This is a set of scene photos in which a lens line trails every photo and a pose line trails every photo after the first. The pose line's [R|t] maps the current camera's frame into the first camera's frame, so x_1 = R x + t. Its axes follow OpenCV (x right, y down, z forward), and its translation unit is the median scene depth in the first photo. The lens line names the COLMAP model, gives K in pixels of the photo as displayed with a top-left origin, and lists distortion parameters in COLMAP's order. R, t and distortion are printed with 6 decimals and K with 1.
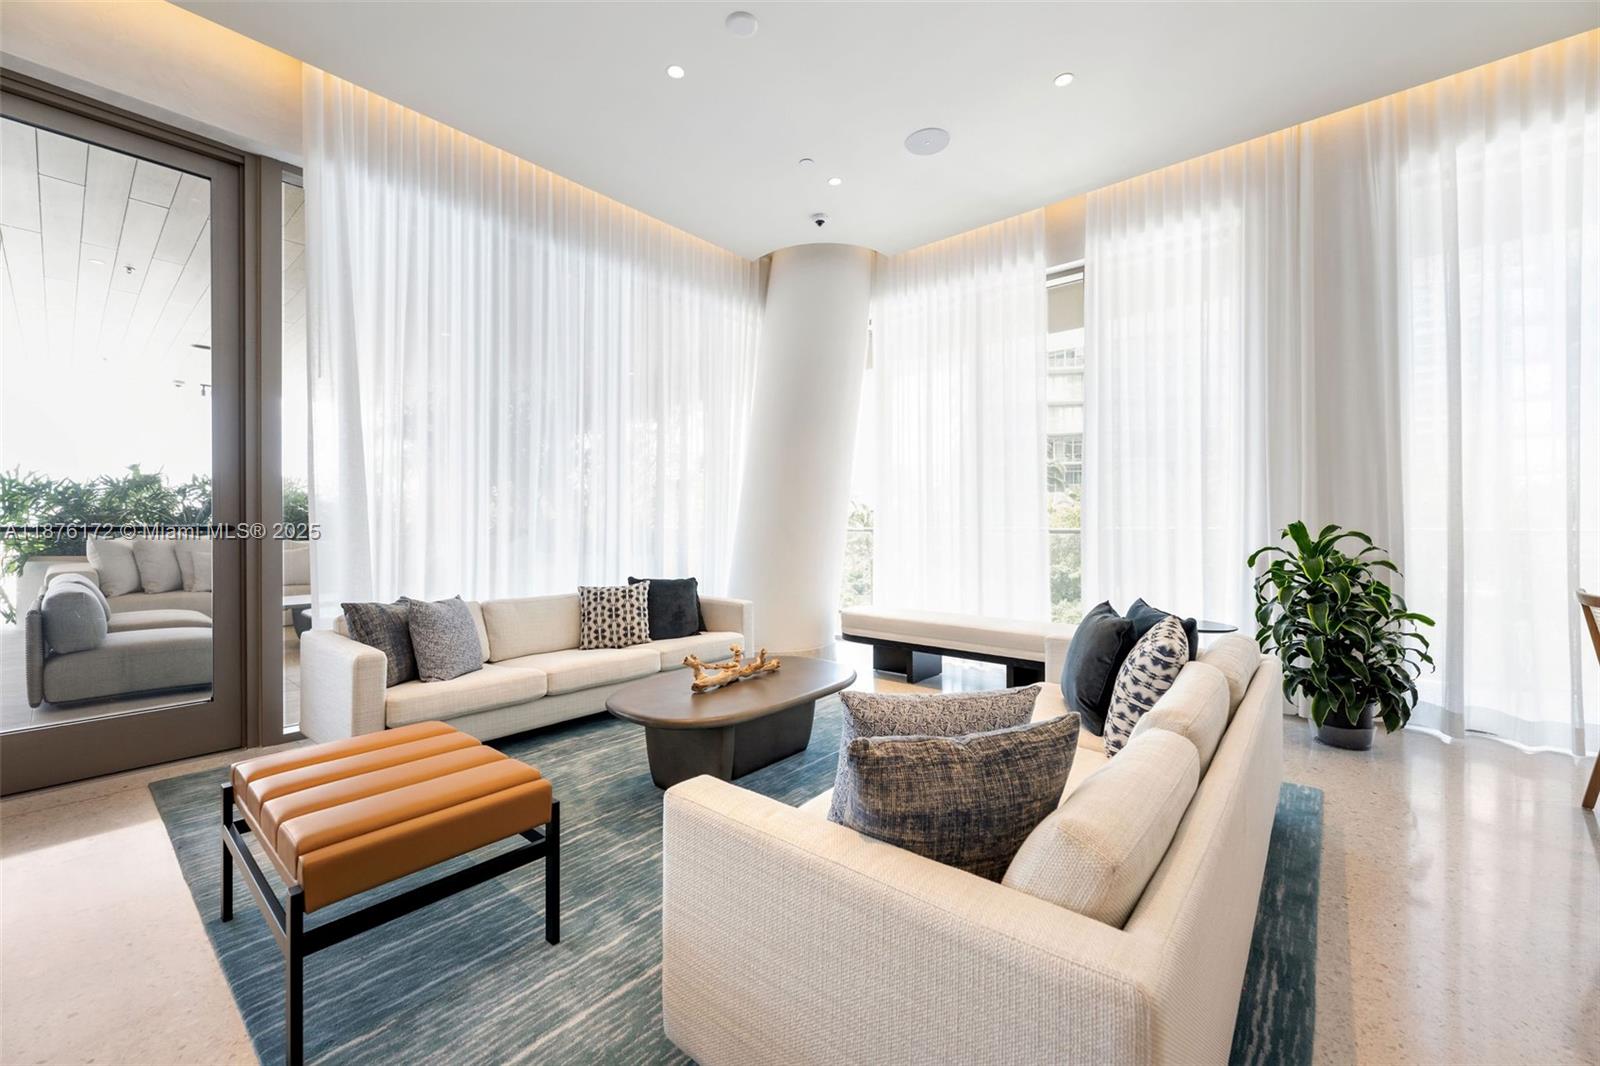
lens RADIAL K [[639.8, 0, 797.2], [0, 639.8, 529.2], [0, 0, 1]] dist [-0.001339, 0.000075]
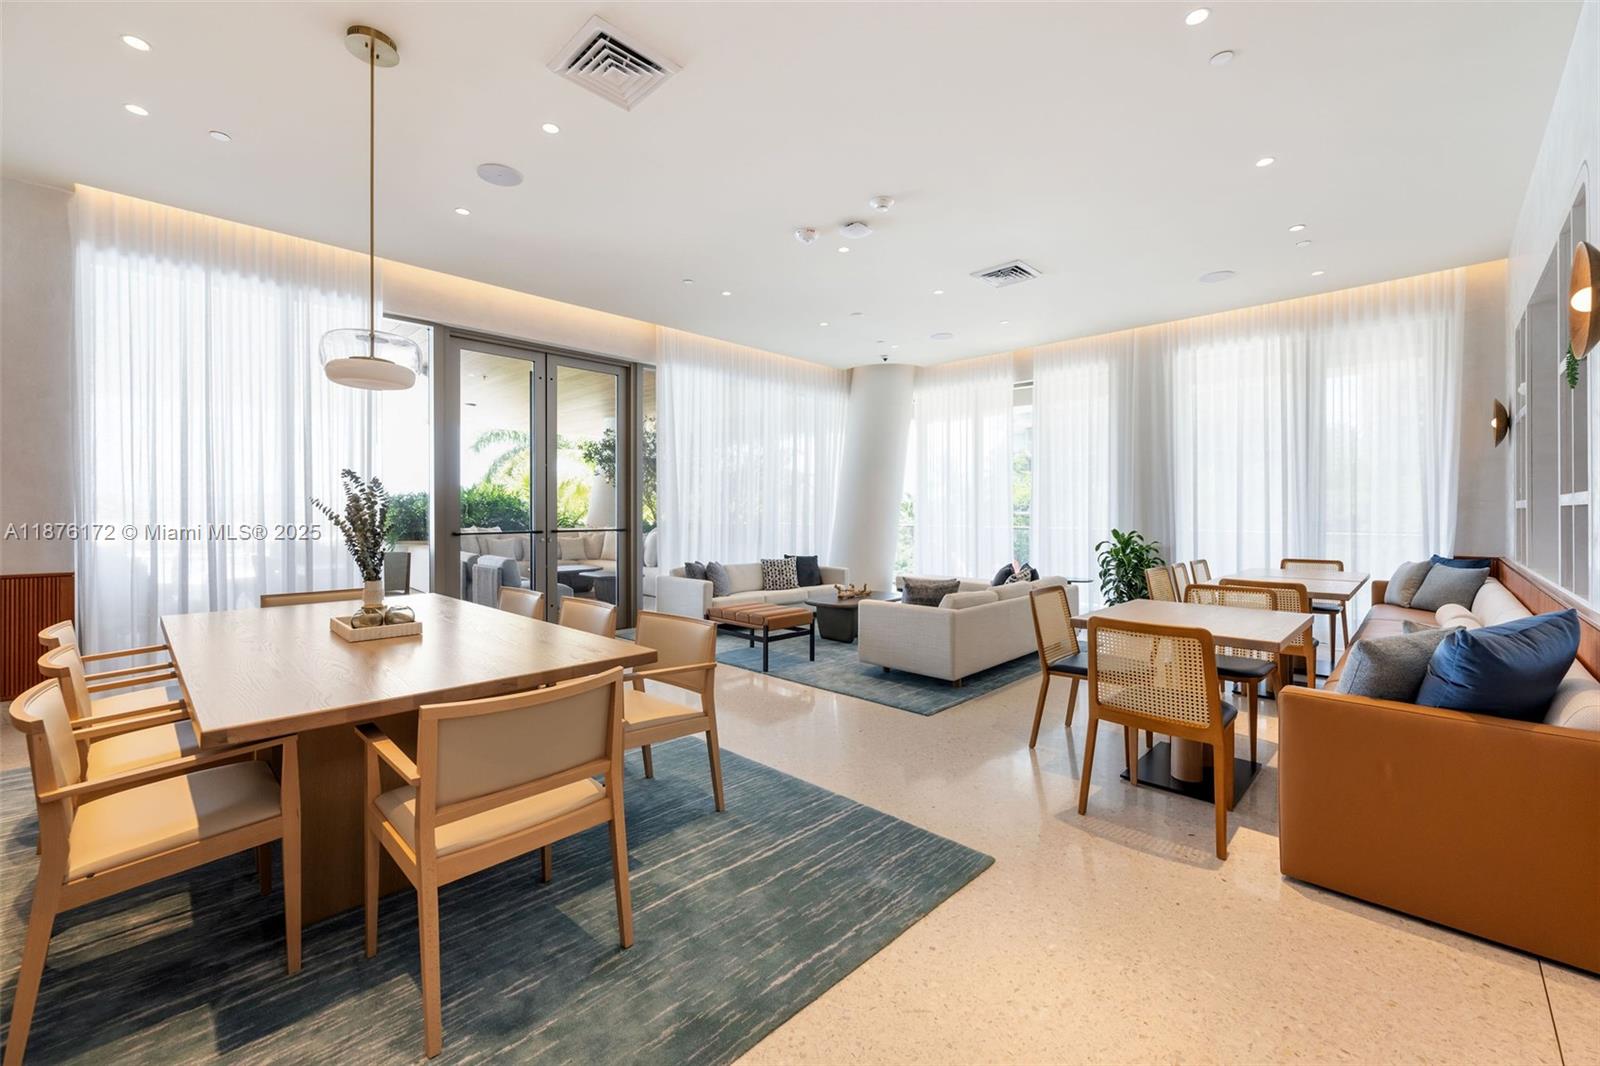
lens RADIAL K [[639.8, 0, 801.9], [0, 639.8, 526.2], [0, 0, 1]] dist [-0.001339, 0.000075]
pose [[0.998068, 0.003596, -0.062028, -0.096990], [-0.002986, 0.999946, 0.009921, -0.030751], [0.062060, -0.009717, 0.998025, -0.938579]]
